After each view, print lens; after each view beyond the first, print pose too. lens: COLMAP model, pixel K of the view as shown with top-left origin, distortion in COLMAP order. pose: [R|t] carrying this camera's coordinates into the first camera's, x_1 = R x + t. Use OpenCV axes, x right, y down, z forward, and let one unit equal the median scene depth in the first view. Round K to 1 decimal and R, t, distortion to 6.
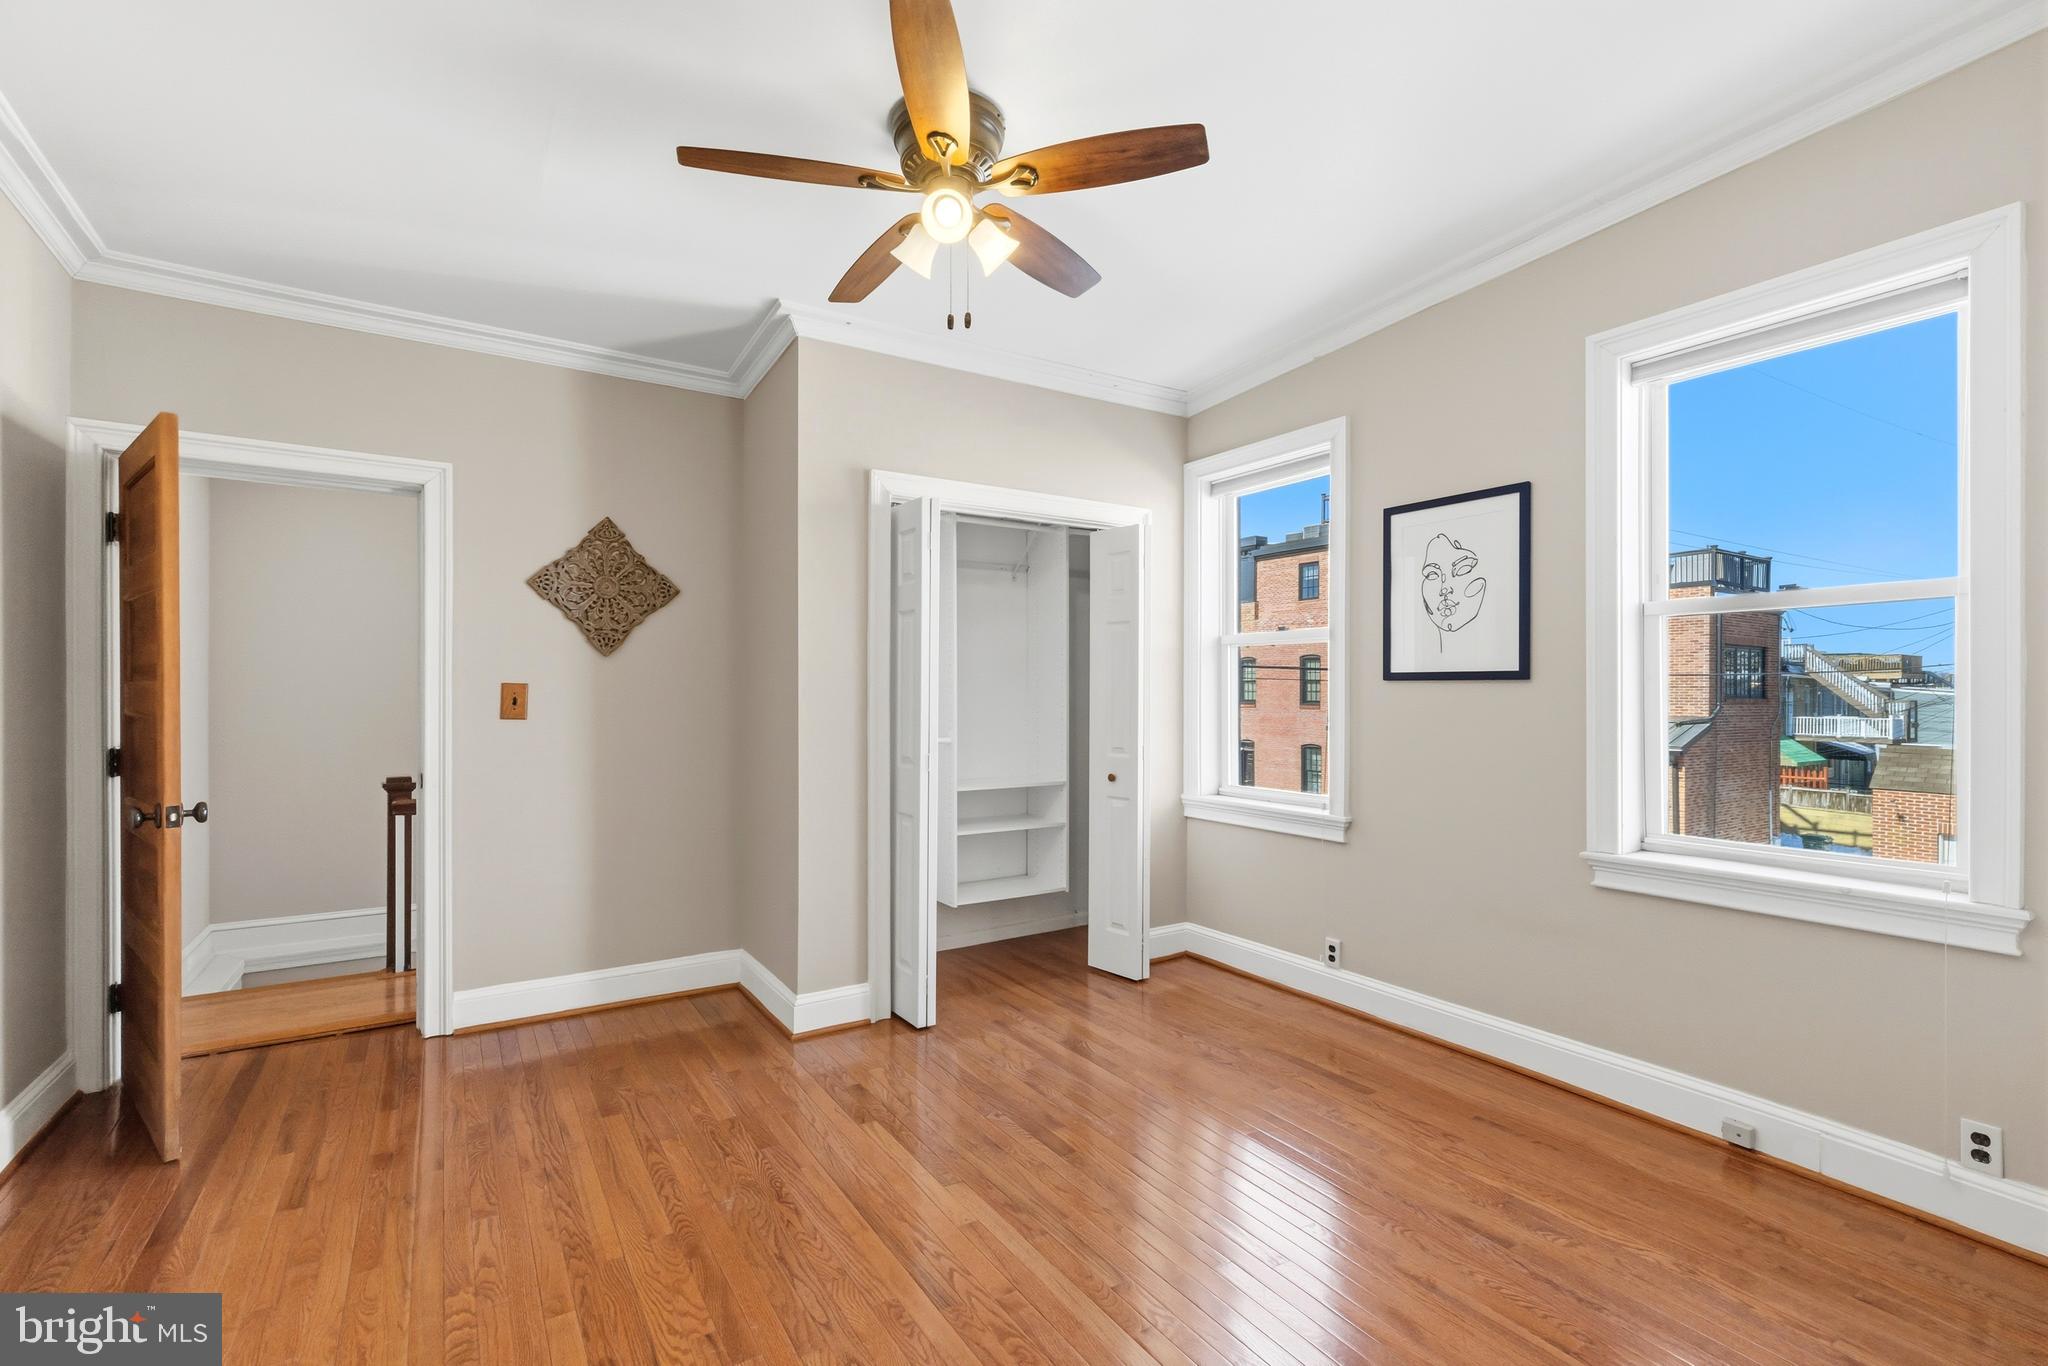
lens RADIAL K [[948.4, 0, 1030.6], [0, 948.4, 683.2], [0, 0, 1]] dist [0.006162, 0.001040]
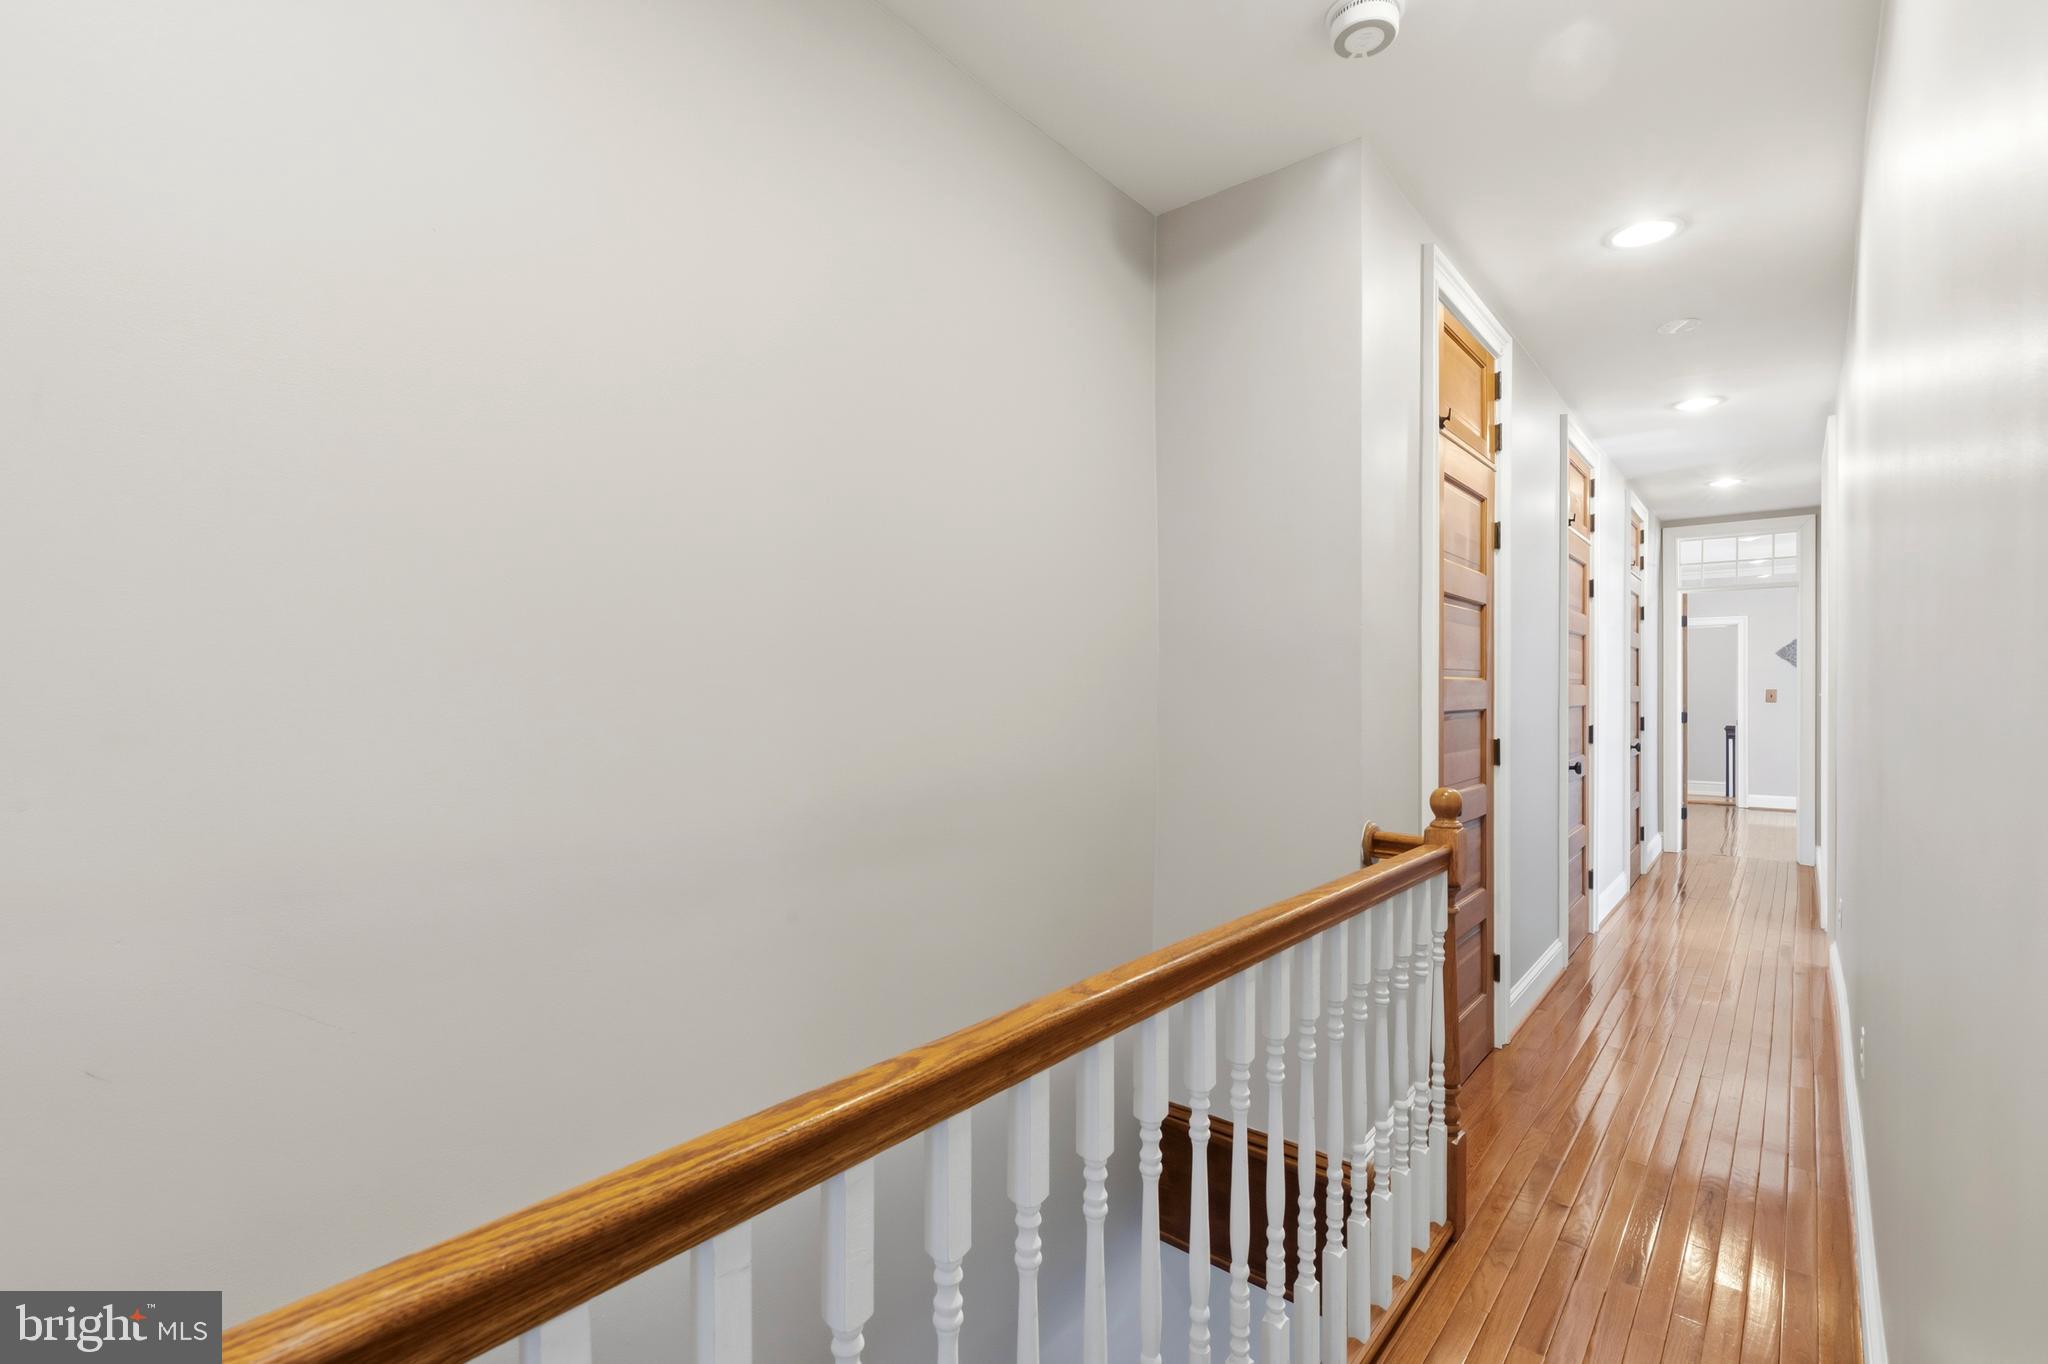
lens RADIAL K [[948.4, 0, 1032.0], [0, 948.4, 694.0], [0, 0, 1]] dist [0.006162, 0.001040]
pose [[0.335543, -0.006509, -0.942003, 1.261451], [-0.002213, 0.999968, -0.007697, 0.034898], [0.942022, 0.004667, 0.335518, -1.837784]]
